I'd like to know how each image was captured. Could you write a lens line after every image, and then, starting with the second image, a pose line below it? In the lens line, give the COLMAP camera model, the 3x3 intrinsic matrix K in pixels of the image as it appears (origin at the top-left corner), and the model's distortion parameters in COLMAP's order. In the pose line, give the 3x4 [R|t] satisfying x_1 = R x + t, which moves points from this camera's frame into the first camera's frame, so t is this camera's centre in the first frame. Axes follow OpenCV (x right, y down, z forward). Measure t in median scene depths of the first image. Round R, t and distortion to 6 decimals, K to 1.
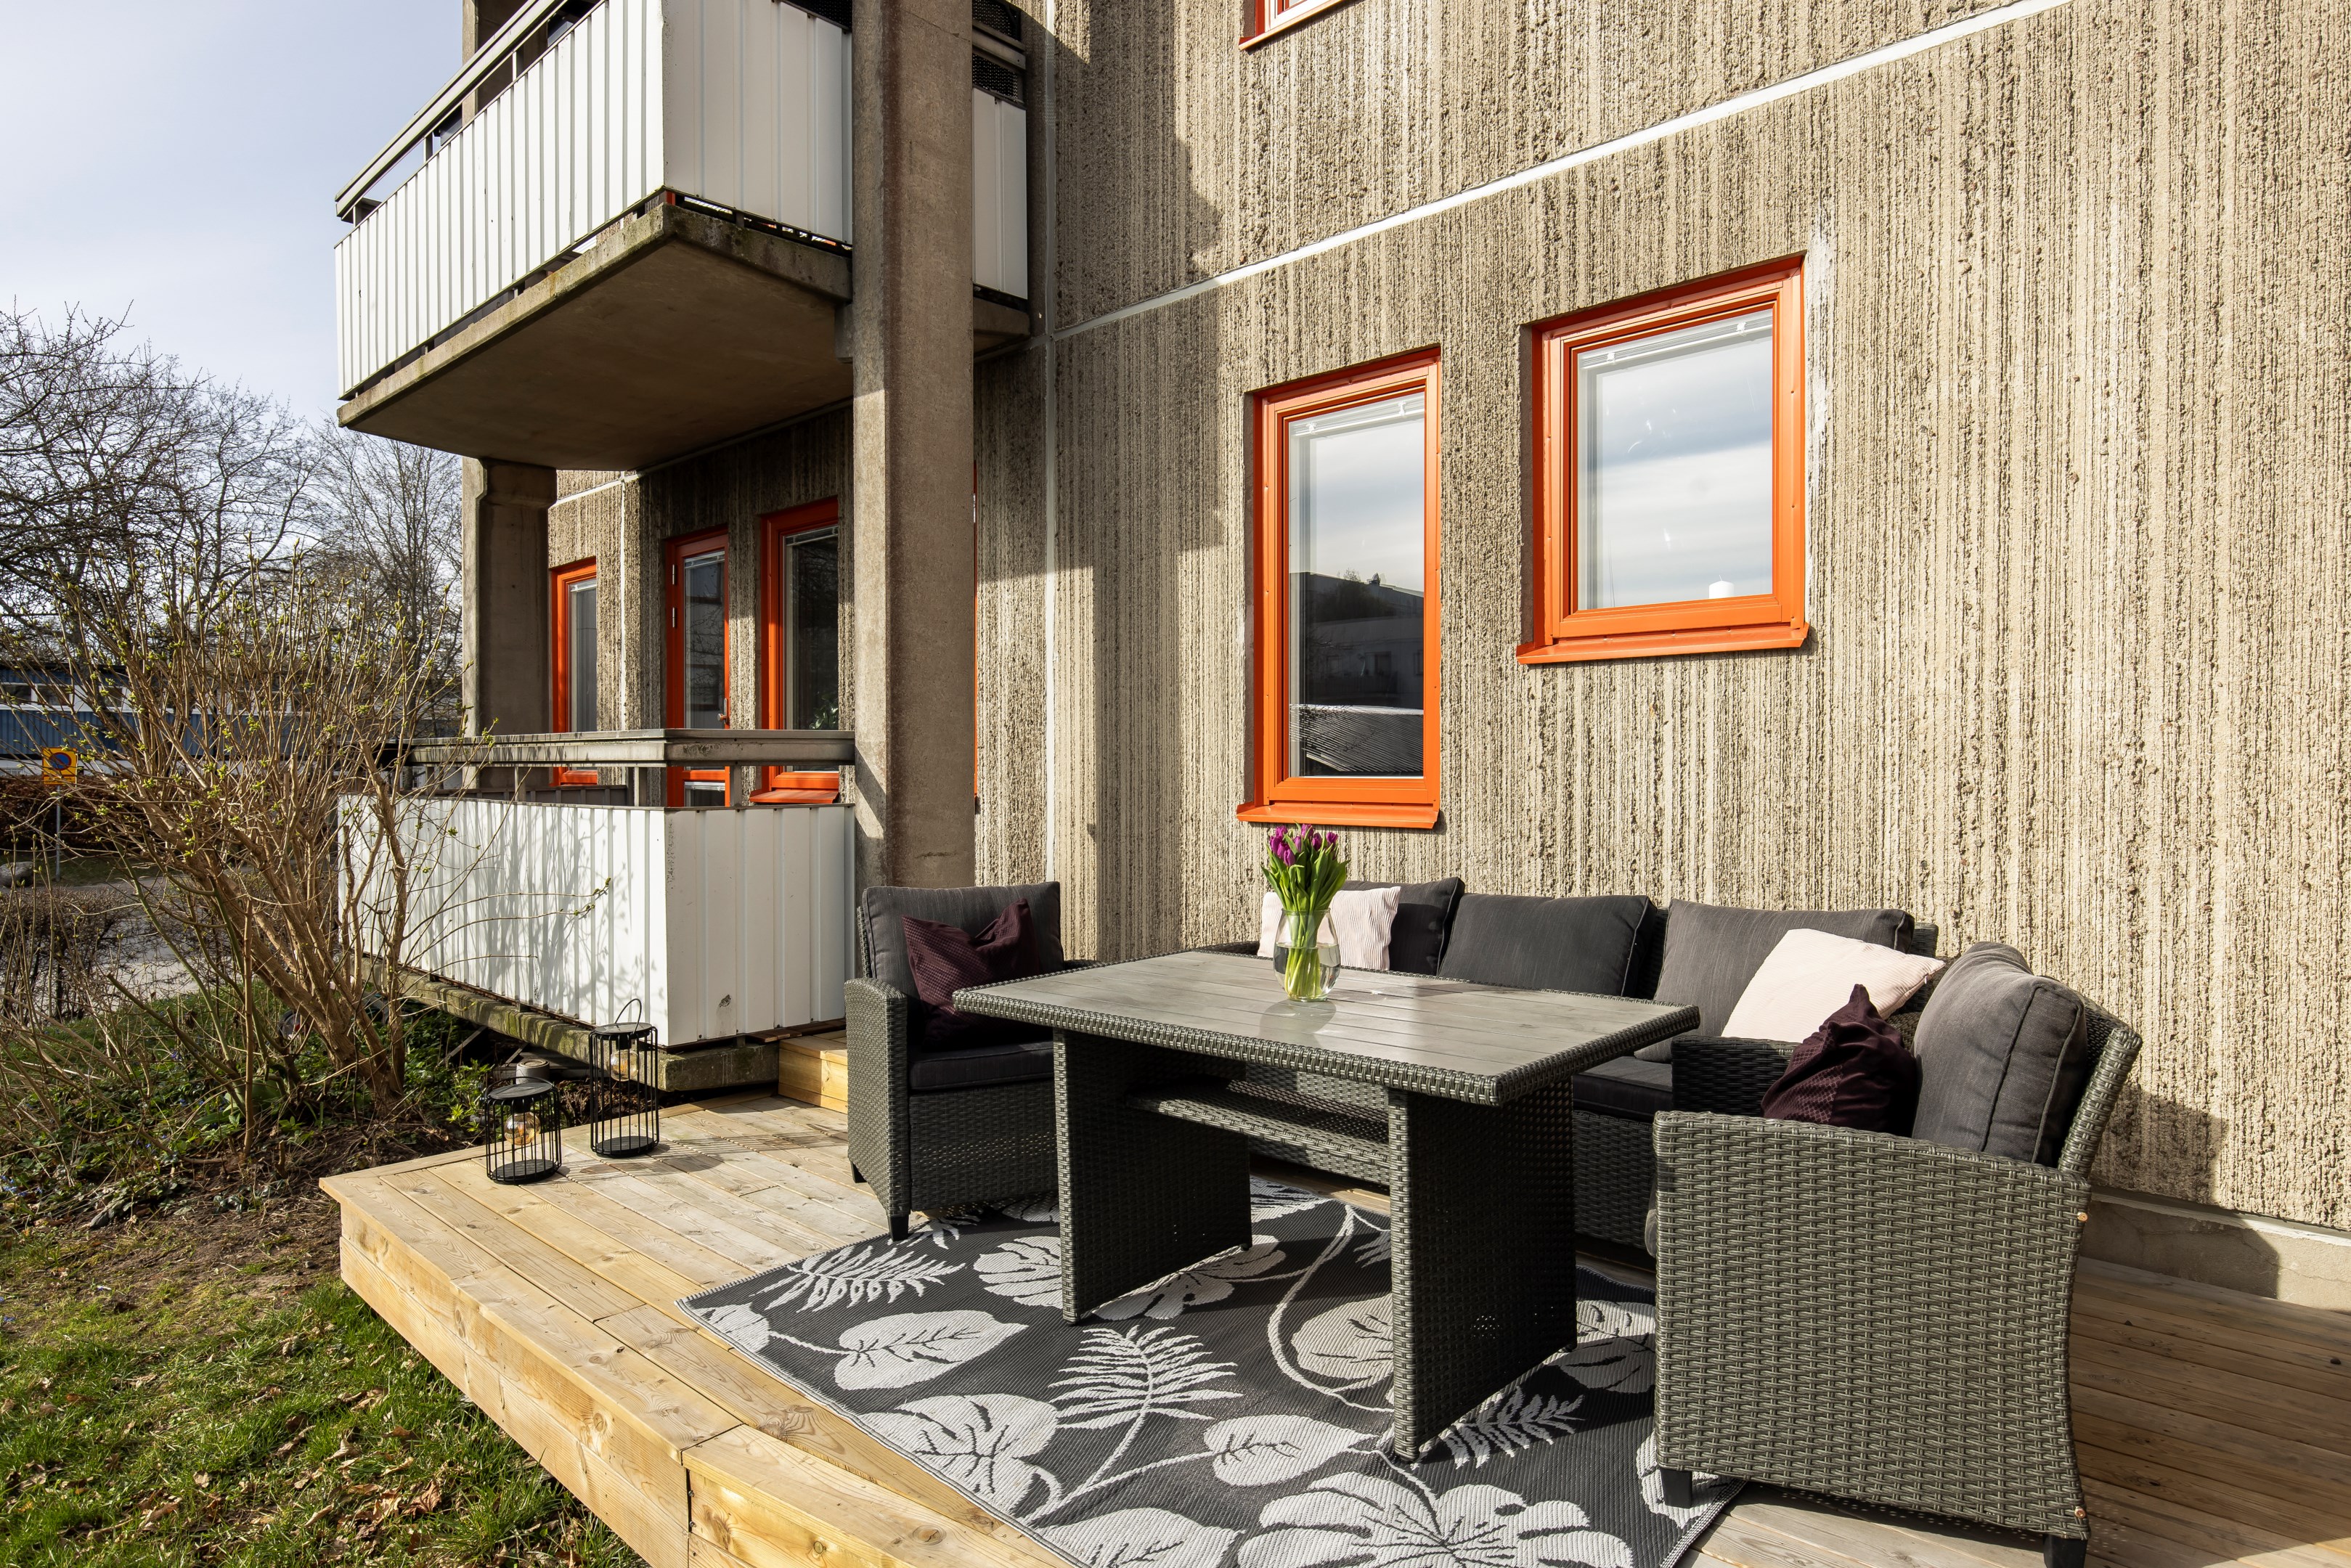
lens RADIAL K [[1363.3, 0, 1175.0], [0, 1363.3, 778.6], [0, 0, 1]] dist [0.000845, 0.000223]
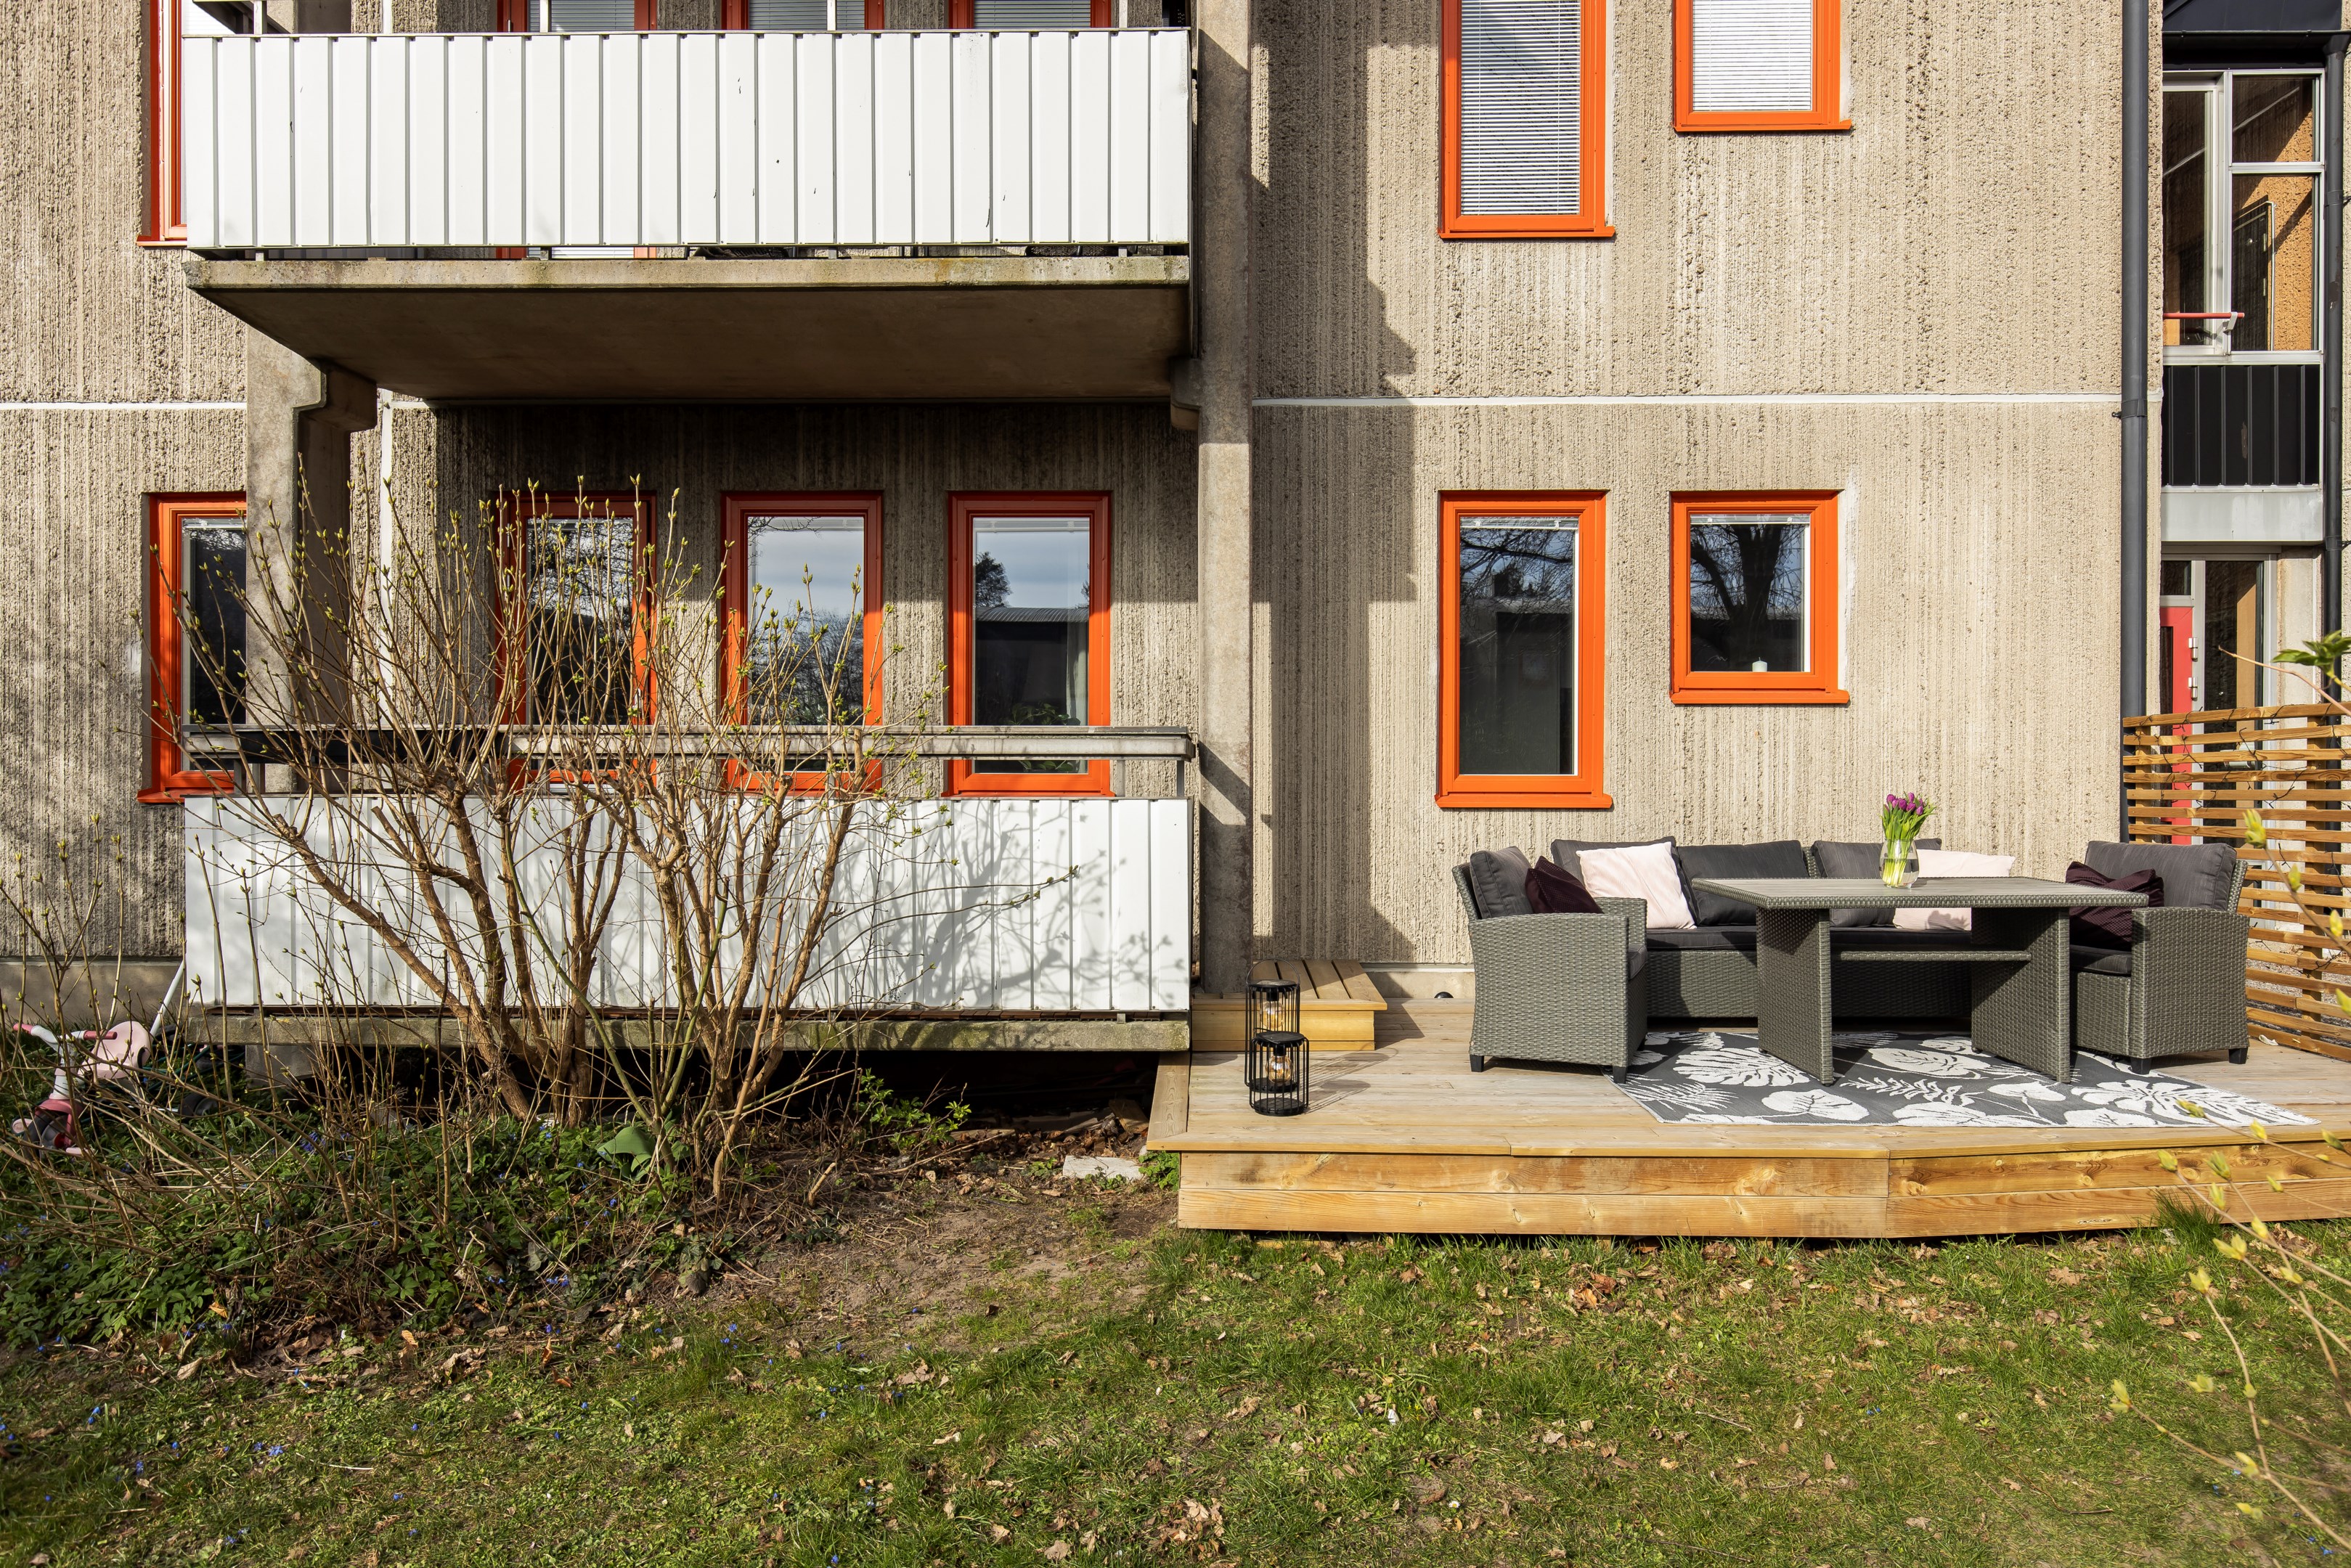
lens RADIAL K [[1460.3, 0, 1174.0], [0, 1460.3, 789.2], [0, 0, 1]] dist [0.008302, 0.000501]
pose [[0.734658, 0.001649, 0.678436, -1.281097], [0.002369, 0.999985, -0.004996, 0.022997], [-0.678434, 0.005278, 0.734643, 0.130414]]
